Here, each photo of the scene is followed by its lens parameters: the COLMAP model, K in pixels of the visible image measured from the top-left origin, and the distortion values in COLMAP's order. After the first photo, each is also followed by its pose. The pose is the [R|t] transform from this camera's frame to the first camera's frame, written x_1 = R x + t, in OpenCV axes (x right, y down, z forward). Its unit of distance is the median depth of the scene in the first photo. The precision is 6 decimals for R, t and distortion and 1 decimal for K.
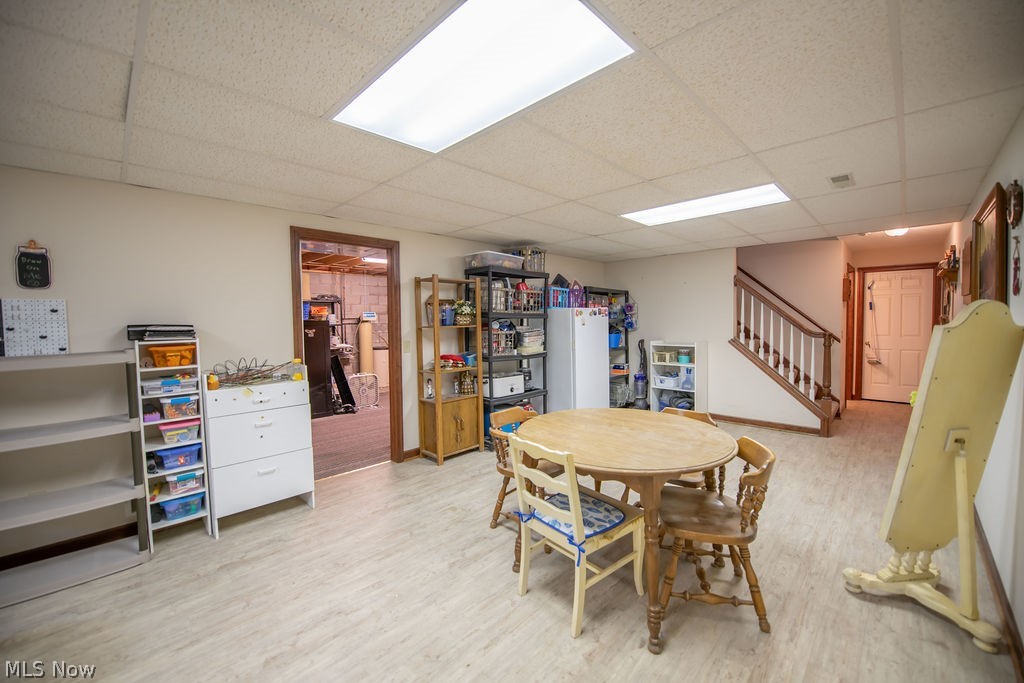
lens RADIAL K [[405.8, 0, 515.5], [0, 405.8, 336.3], [0, 0, 1]] dist [-0.019461, -0.000430]
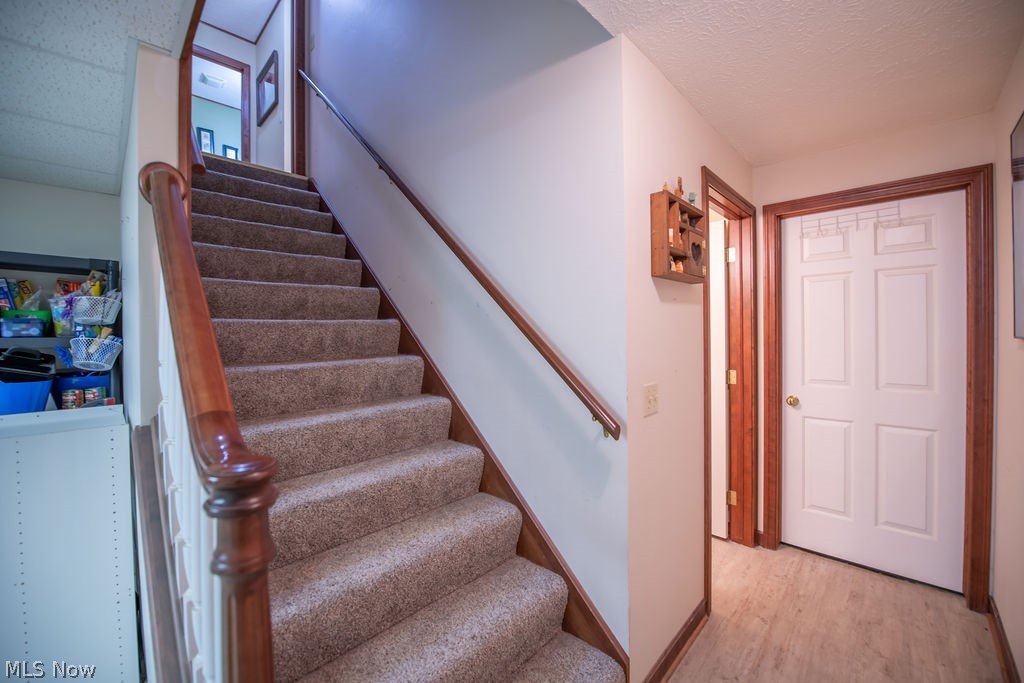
lens RADIAL K [[402.3, 0, 512.0], [0, 402.3, 341.5], [0, 0, 1]] dist [-0.047798, 0.008708]
pose [[0.999994, 0.003117, -0.001646, 0.736276], [-0.003150, 0.999792, -0.020148, -0.039235], [0.001582, 0.020154, 0.999796, 0.746539]]
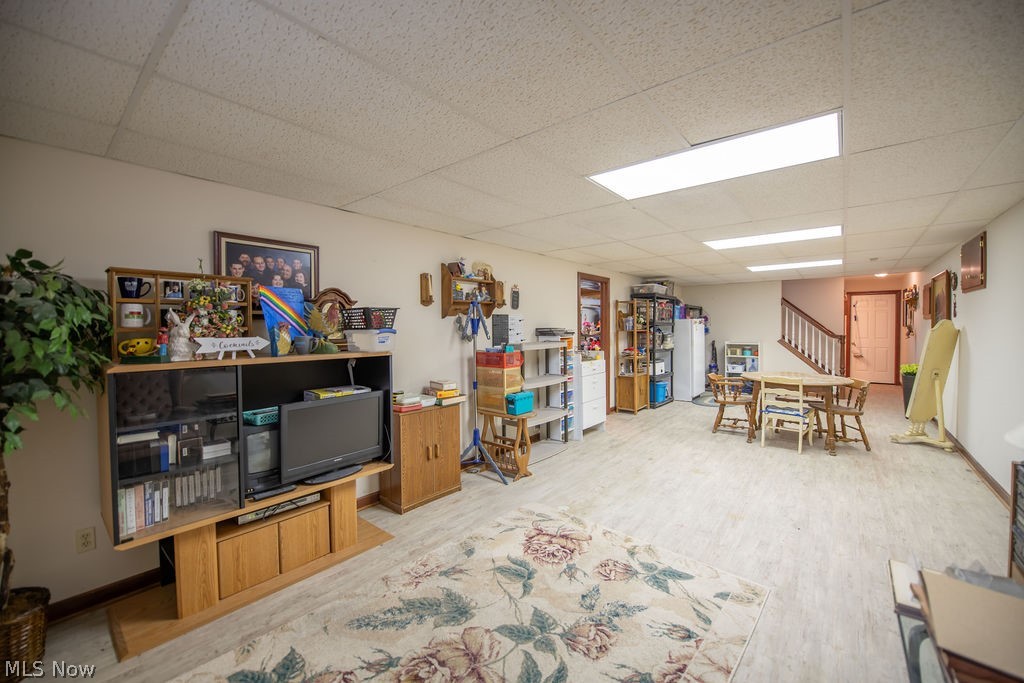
lens RADIAL K [[405.8, 0, 515.5], [0, 405.8, 336.3], [0, 0, 1]] dist [-0.019461, -0.000430]
pose [[0.995927, 0.001771, 0.090149, -0.592579], [-0.000215, 0.999851, -0.017267, 0.020525], [-0.090166, 0.017177, 0.995779, -0.428579]]
